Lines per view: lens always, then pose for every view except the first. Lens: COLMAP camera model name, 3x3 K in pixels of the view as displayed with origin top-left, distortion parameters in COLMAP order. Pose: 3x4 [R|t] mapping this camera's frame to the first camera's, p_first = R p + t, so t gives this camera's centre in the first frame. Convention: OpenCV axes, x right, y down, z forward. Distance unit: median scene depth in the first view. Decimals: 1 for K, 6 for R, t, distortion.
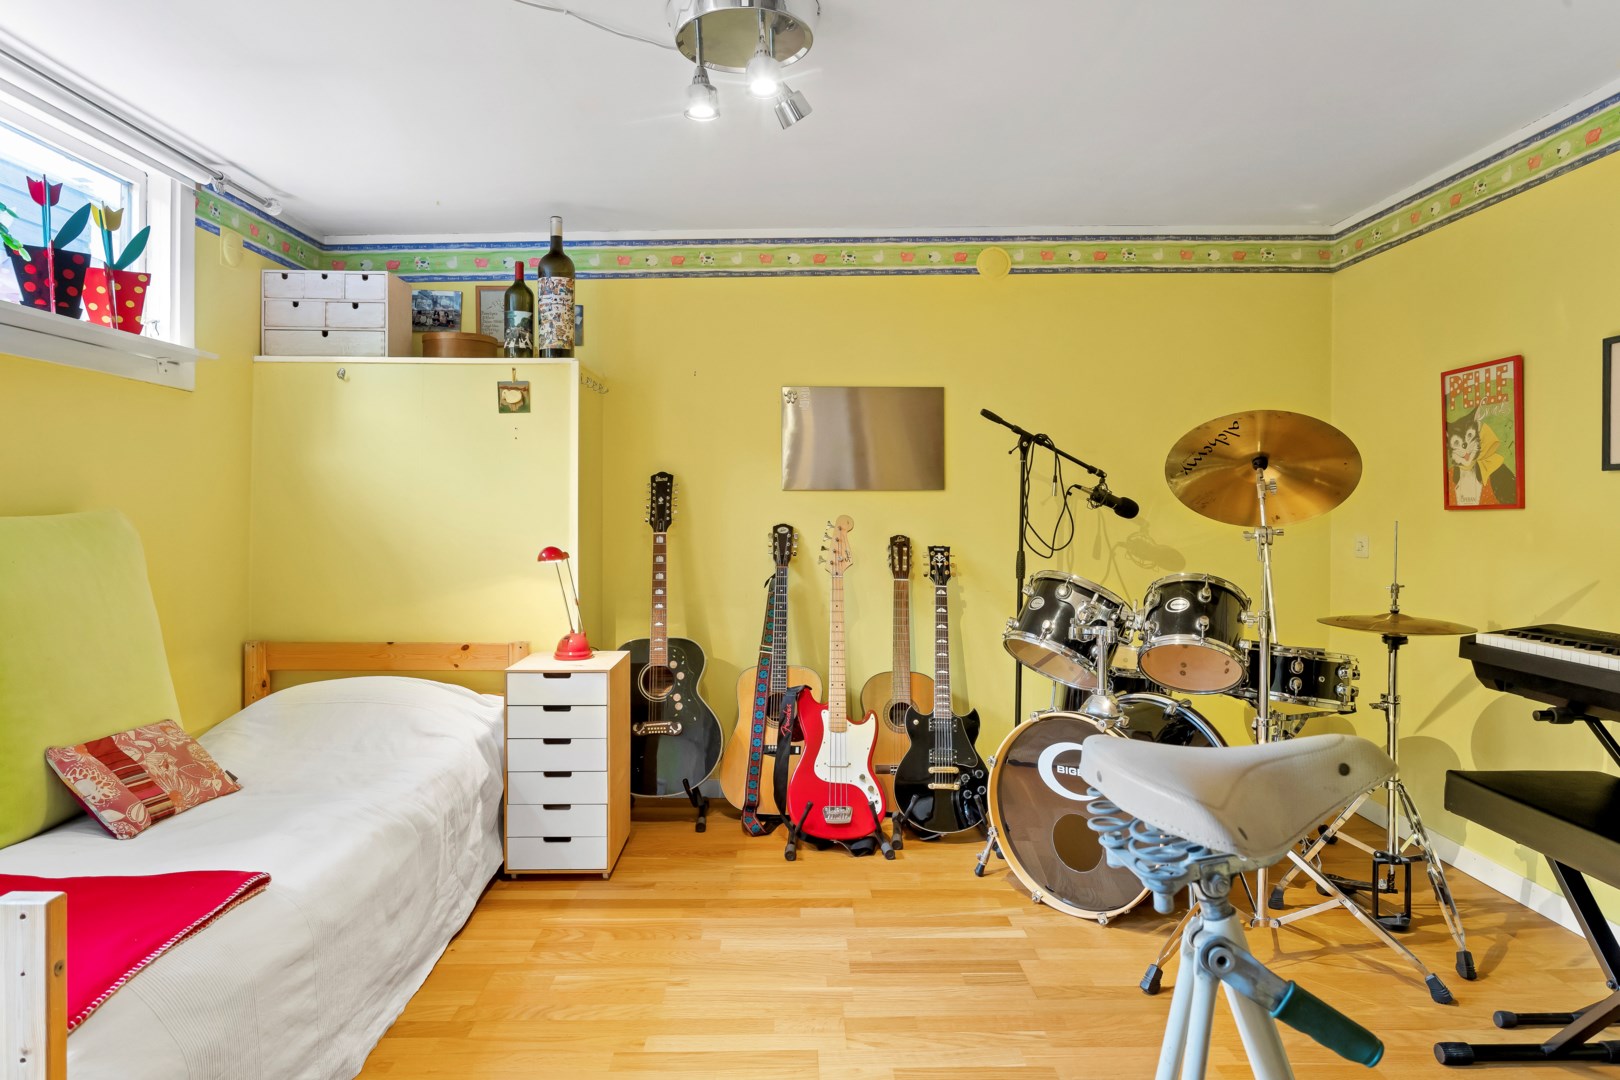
lens RADIAL K [[968.9, 0, 805.6], [0, 968.9, 531.4], [0, 0, 1]] dist [-0.016171, 0.004693]
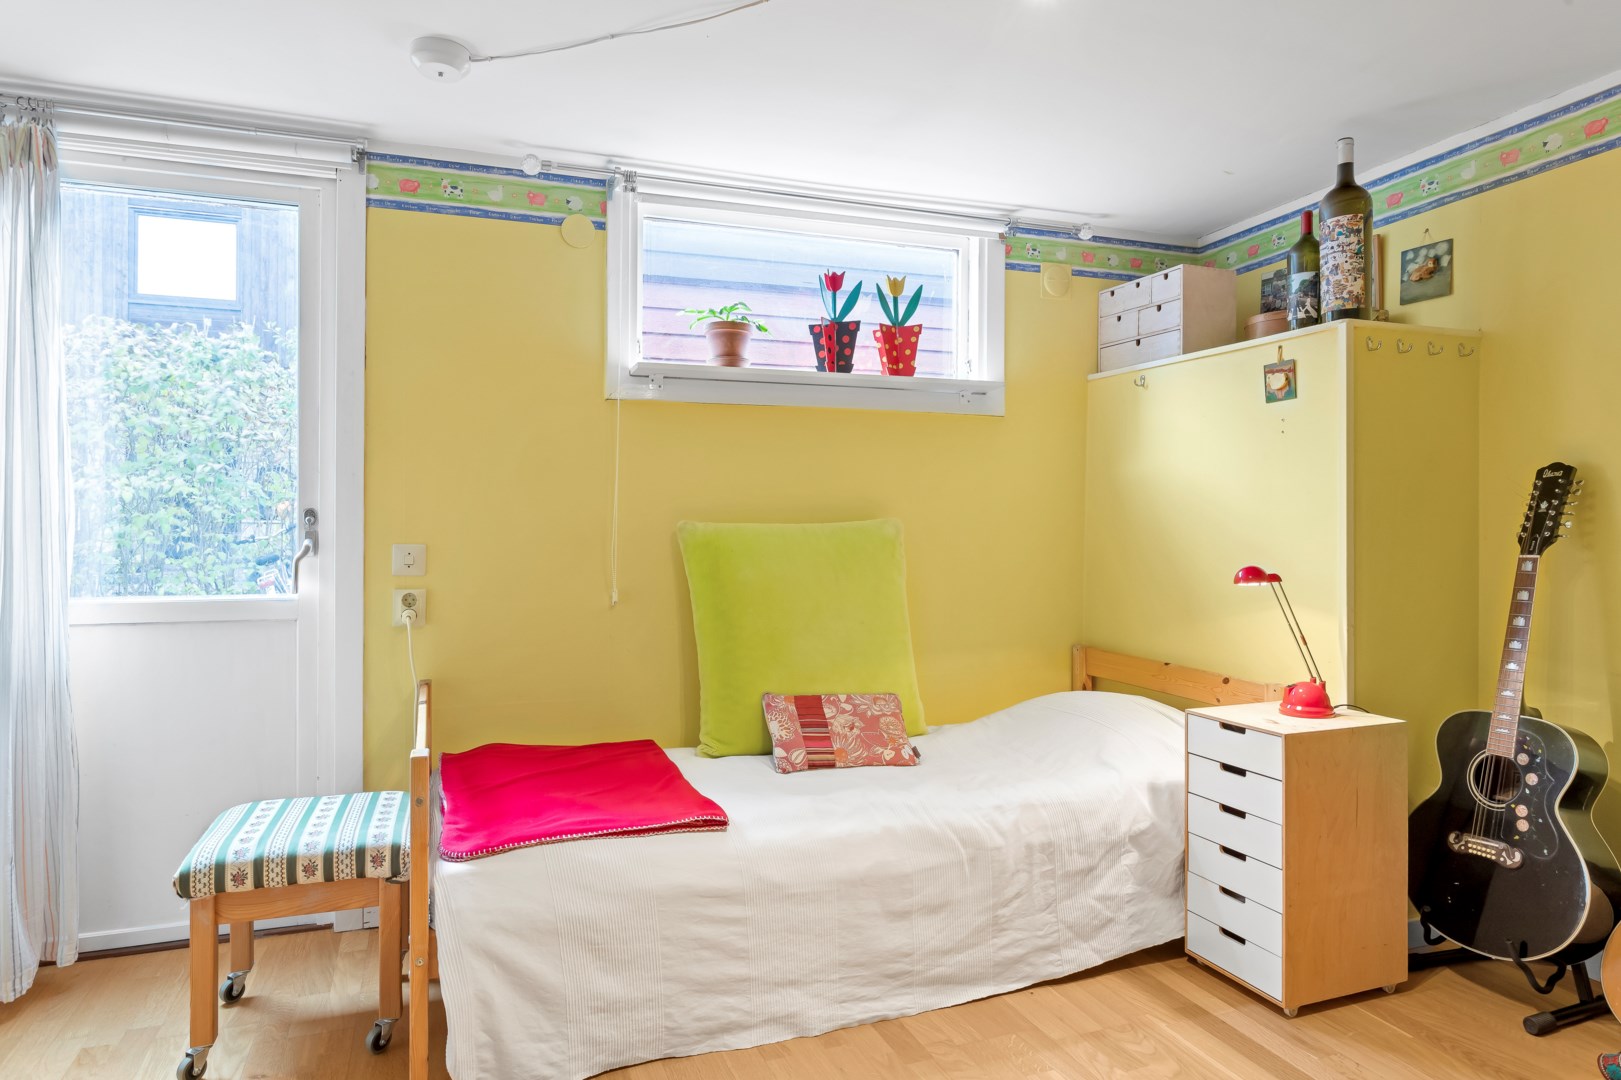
lens RADIAL K [[969.5, 0, 810.8], [0, 969.5, 531.2], [0, 0, 1]] dist [-0.016171, 0.004693]
pose [[0.350039, 0.008375, -0.936698, 0.319381], [-0.024505, 0.999700, -0.000219, -0.003356], [0.936415, 0.023030, 0.350139, 0.349295]]
